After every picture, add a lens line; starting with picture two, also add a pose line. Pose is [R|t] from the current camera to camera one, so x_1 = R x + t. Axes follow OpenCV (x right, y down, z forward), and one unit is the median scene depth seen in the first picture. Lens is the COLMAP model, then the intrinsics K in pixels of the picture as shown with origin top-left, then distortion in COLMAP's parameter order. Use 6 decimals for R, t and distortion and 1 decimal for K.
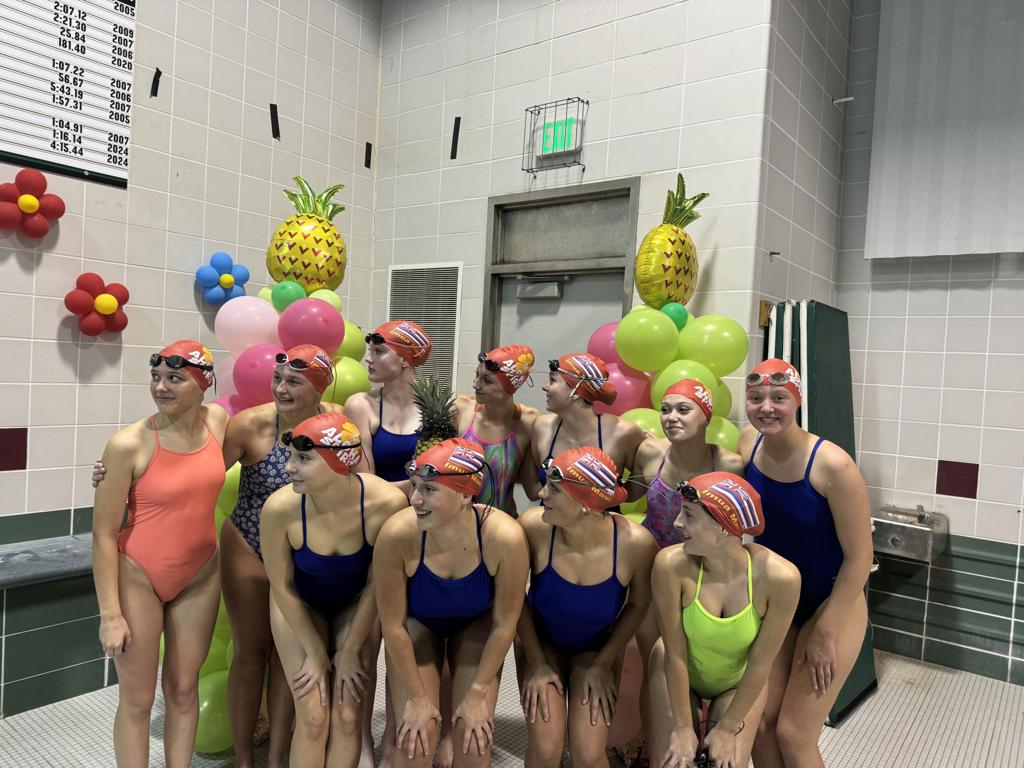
lens RADIAL K [[719.3, 0, 512.0], [0, 719.3, 375.8], [0, 0, 1]] dist [0.047157, -0.044148]
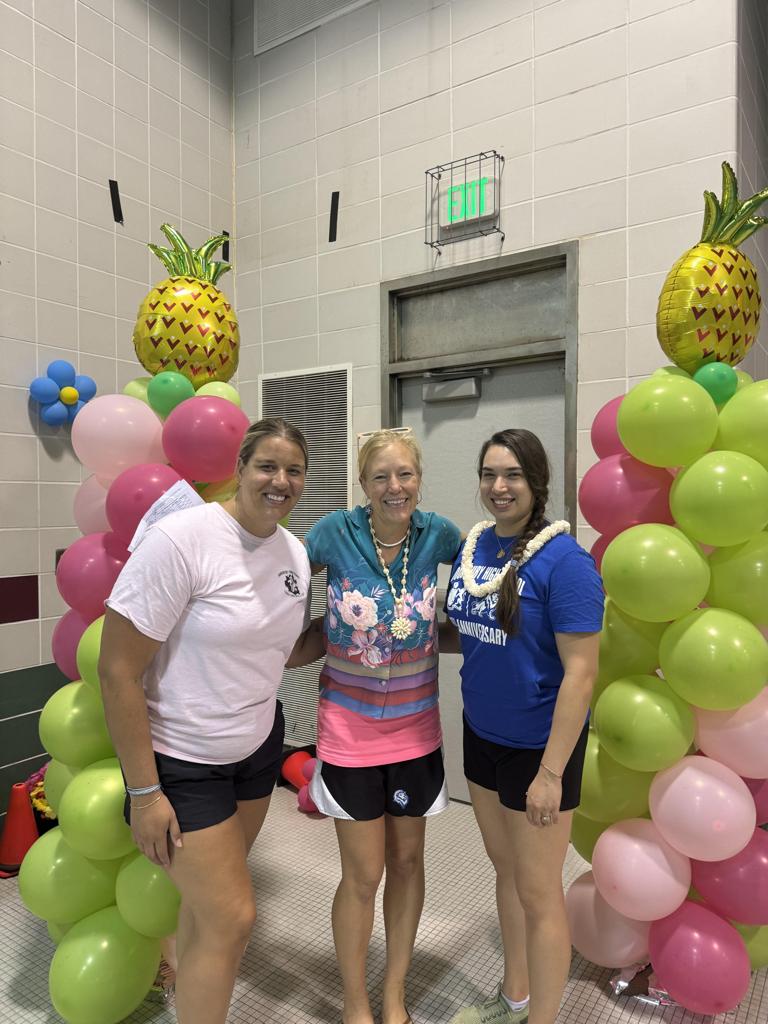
lens RADIAL K [[719.3, 0, 398.6], [0, 719.3, 502.5], [0, 0, 1]] dist [0.047157, -0.044148]
pose [[0.996501, -0.056681, 0.061421, -0.091430], [0.056478, 0.998391, 0.005040, 0.006081], [-0.061607, -0.001554, 0.998099, 0.183713]]
